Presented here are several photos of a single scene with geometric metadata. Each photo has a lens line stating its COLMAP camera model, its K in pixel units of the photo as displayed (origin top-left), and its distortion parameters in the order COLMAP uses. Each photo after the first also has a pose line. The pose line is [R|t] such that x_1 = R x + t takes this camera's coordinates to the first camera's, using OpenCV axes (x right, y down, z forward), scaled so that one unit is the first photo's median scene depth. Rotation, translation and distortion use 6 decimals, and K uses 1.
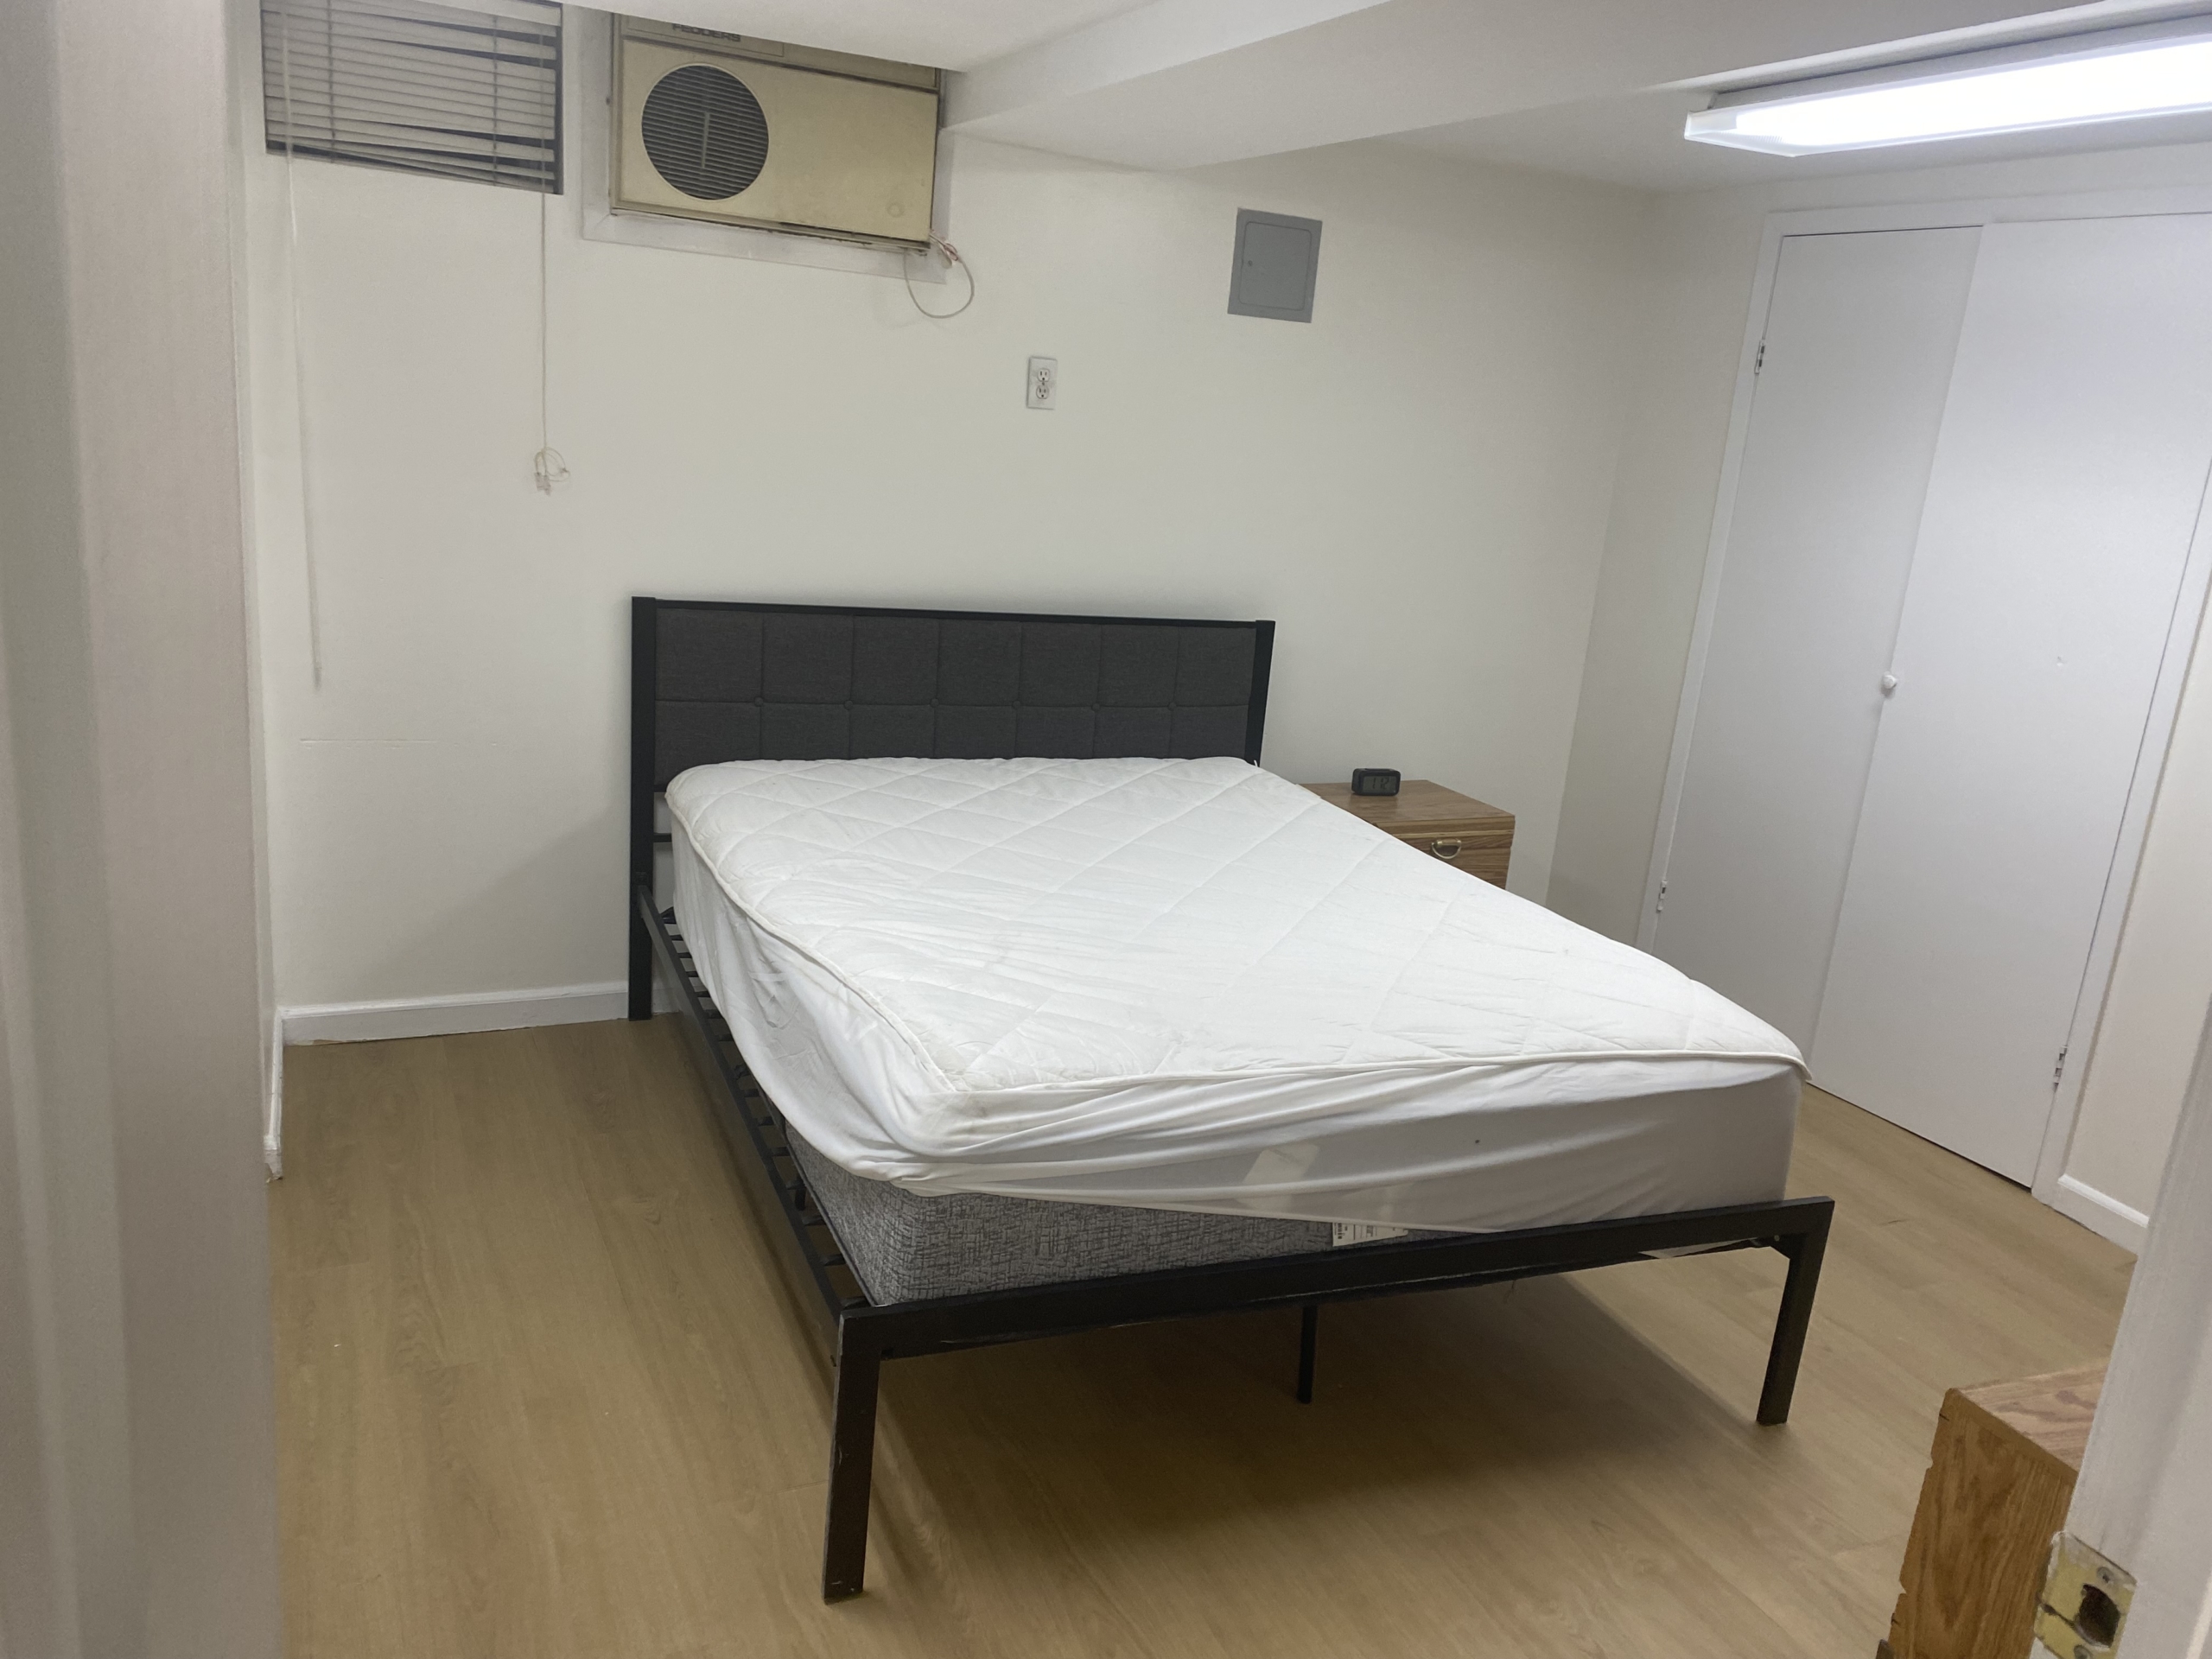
lens RADIAL K [[1715.4, 0, 1110.8], [0, 1715.4, 818.4], [0, 0, 1]] dist [0.093198, -0.078588]
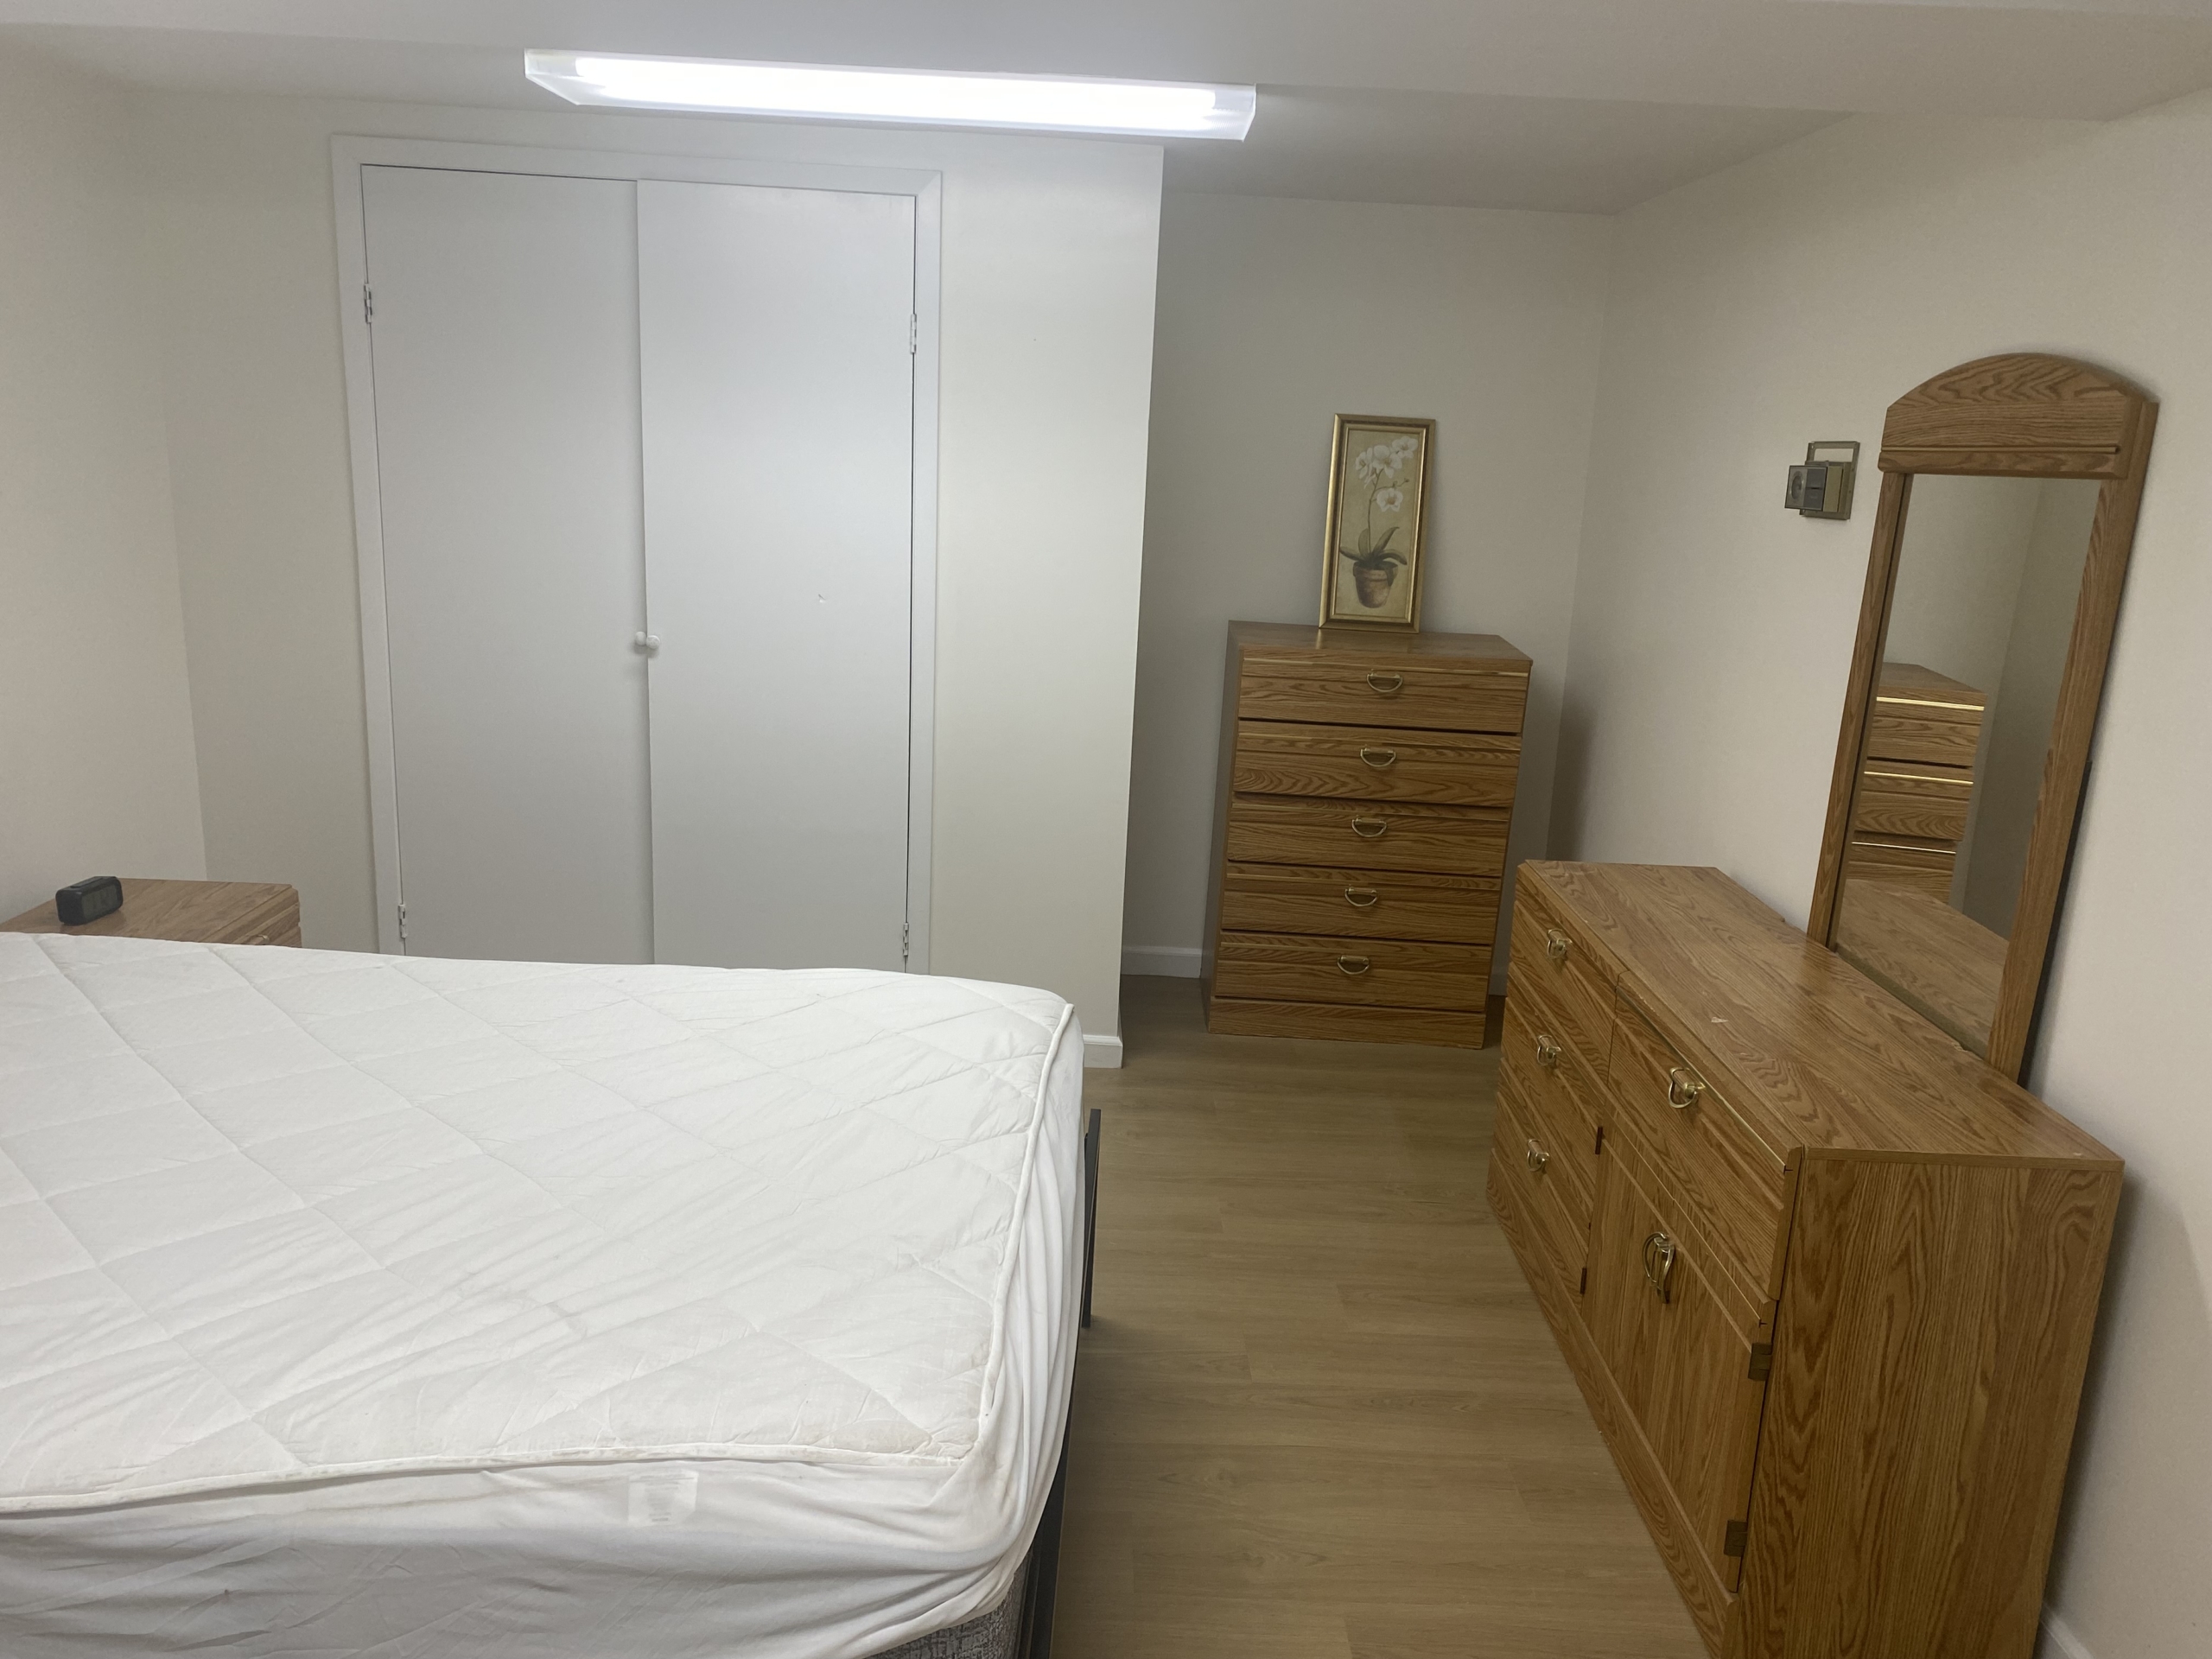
lens RADIAL K [[1715.4, 0, 1110.8], [0, 1715.4, 818.4], [0, 0, 1]] dist [0.093198, -0.078588]
pose [[0.387580, -0.274415, 0.880045, -0.553507], [0.205903, 0.956316, 0.207516, -0.206734], [-0.898546, 0.100775, 0.427152, 0.529841]]
